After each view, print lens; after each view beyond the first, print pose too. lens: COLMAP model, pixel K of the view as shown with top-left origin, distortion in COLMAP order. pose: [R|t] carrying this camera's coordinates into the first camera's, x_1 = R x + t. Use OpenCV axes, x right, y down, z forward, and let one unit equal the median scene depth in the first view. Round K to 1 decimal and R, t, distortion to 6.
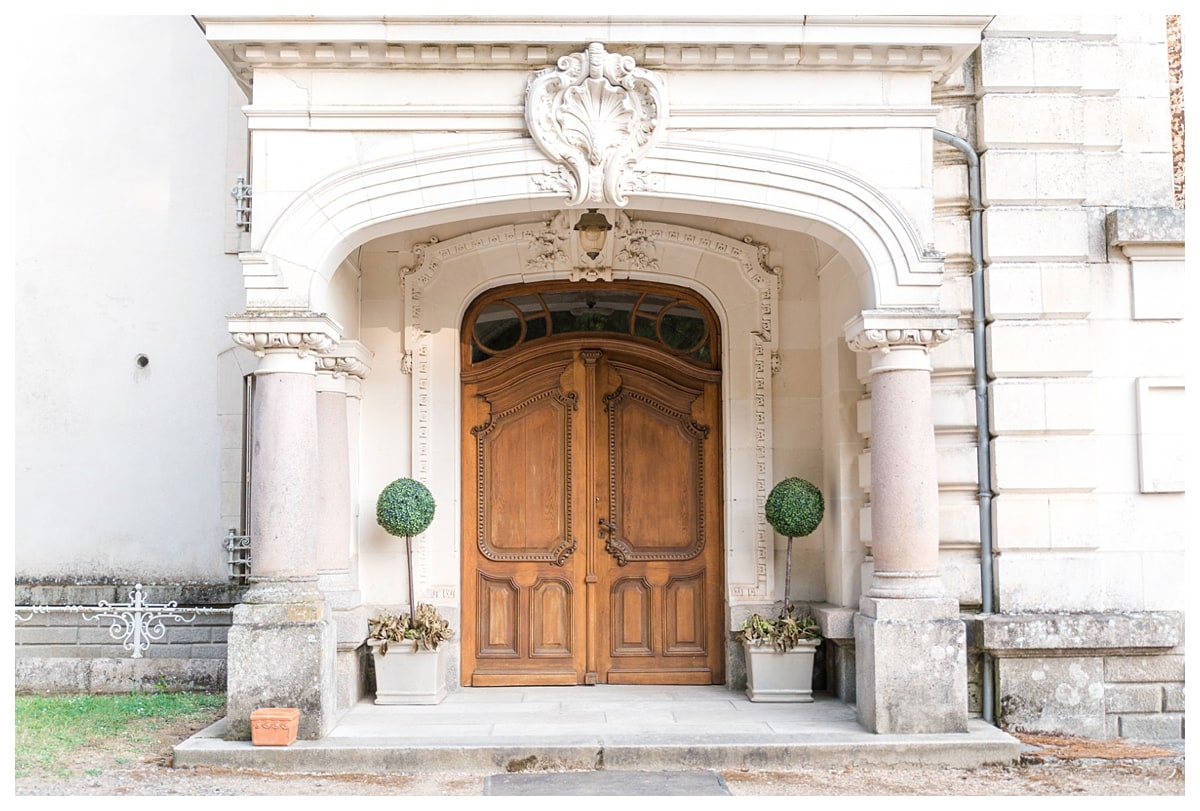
lens RADIAL K [[1365.6, 0, 600.0], [0, 1365.6, 405.5], [0, 0, 1]] dist [-0.022578, 0.011961]
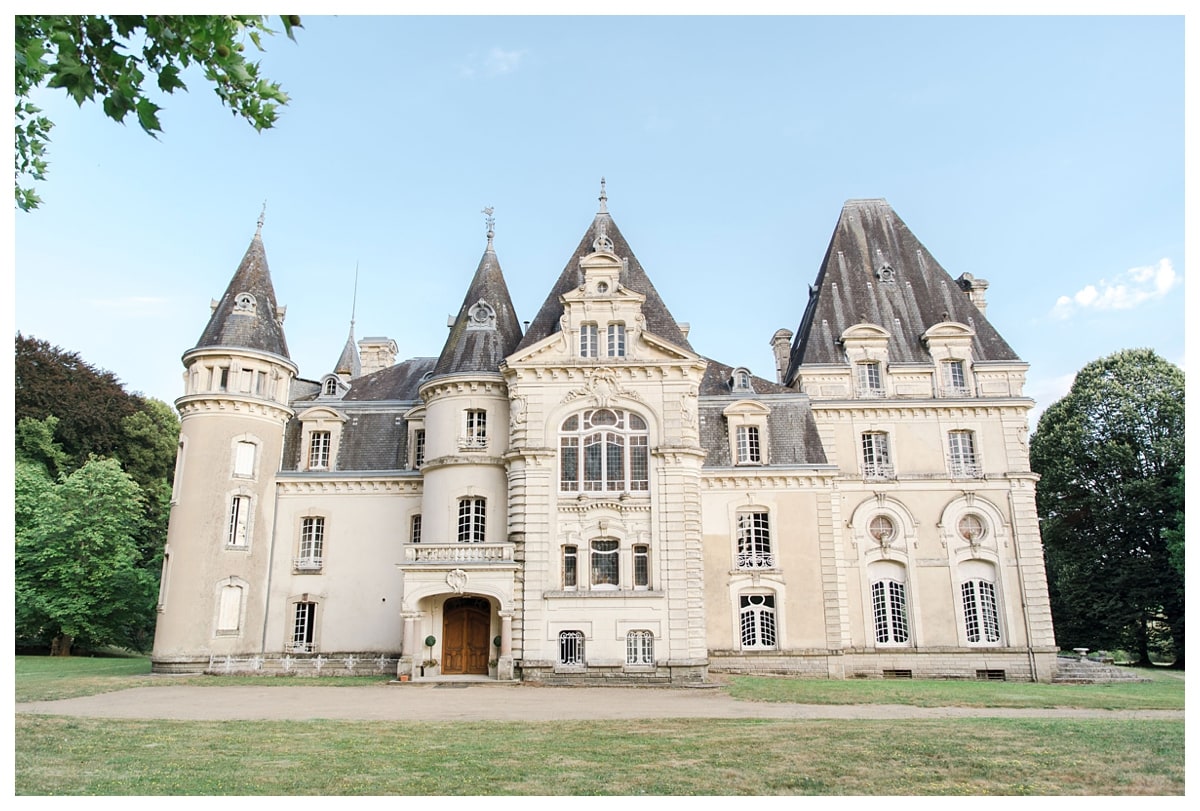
lens RADIAL K [[778.6, 0, 600.0], [0, 778.6, 405.5], [0, 0, 1]] dist [-0.015984, 0.003509]
pose [[0.999134, -0.012101, -0.039816, 0.716828], [0.005275, 0.985896, -0.167275, -0.353997], [0.041279, 0.166920, 0.985106, -2.364056]]
